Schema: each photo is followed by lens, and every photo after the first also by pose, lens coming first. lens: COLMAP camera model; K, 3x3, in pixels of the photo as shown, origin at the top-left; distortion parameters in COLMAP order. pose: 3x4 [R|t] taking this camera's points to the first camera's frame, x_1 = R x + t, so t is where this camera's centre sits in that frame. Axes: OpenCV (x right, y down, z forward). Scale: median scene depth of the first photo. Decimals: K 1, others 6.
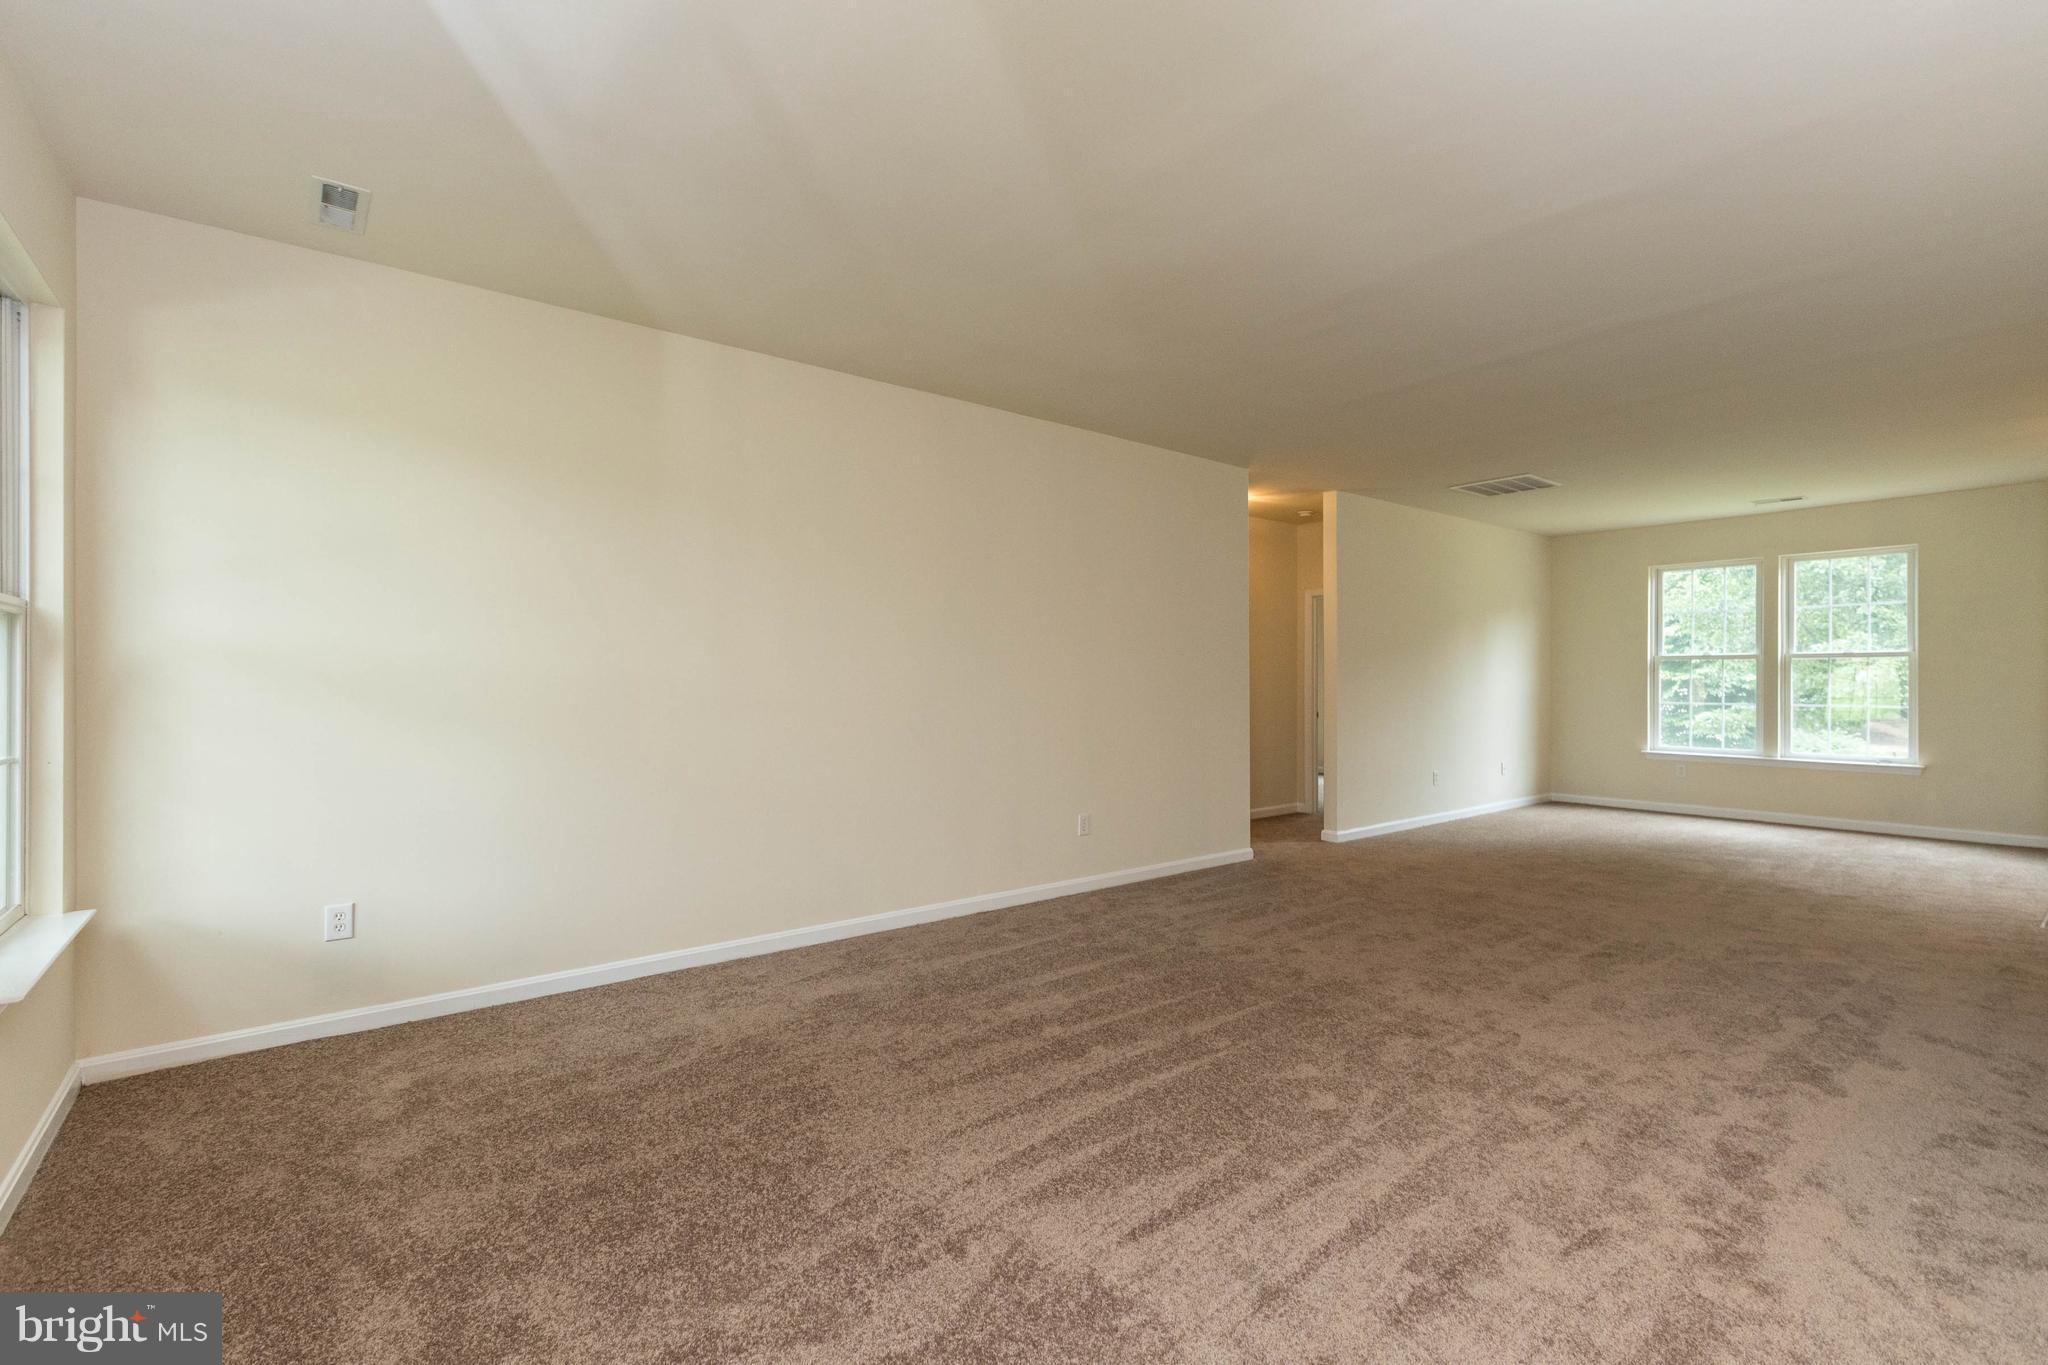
lens RADIAL K [[934.5, 0, 1034.1], [0, 934.5, 663.3], [0, 0, 1]] dist [0.008090, -0.000767]
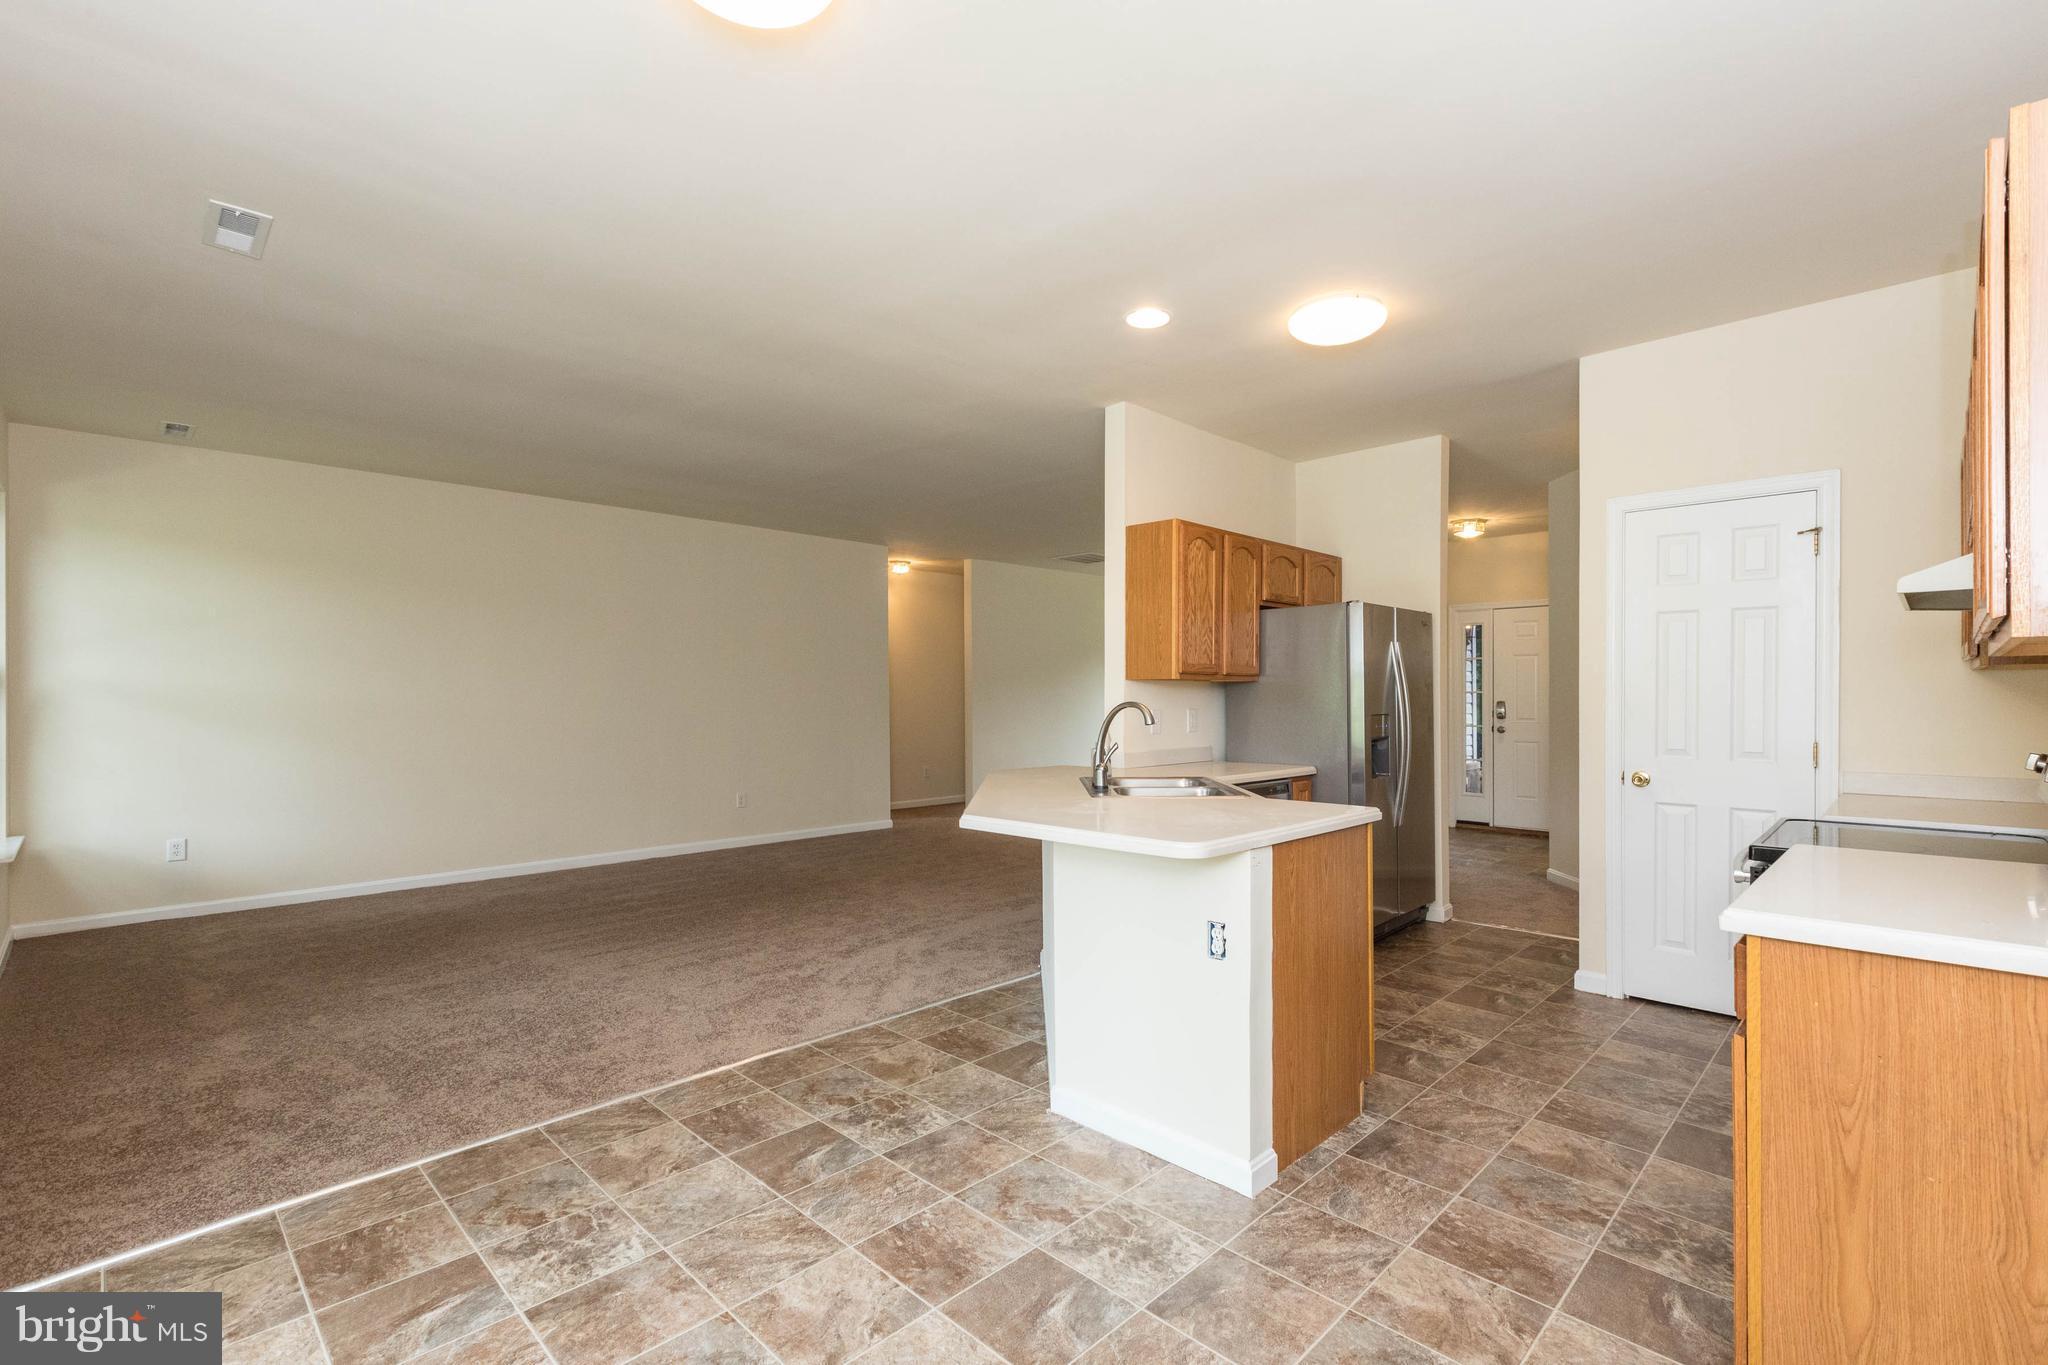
lens RADIAL K [[934.5, 0, 1012.3], [0, 934.5, 700.9], [0, 0, 1]] dist [0.008090, -0.000767]
pose [[0.995037, -0.005113, 0.099373, 0.696628], [0.005389, 0.999982, -0.002510, 0.028193], [-0.099359, 0.003033, 0.995047, -0.987123]]
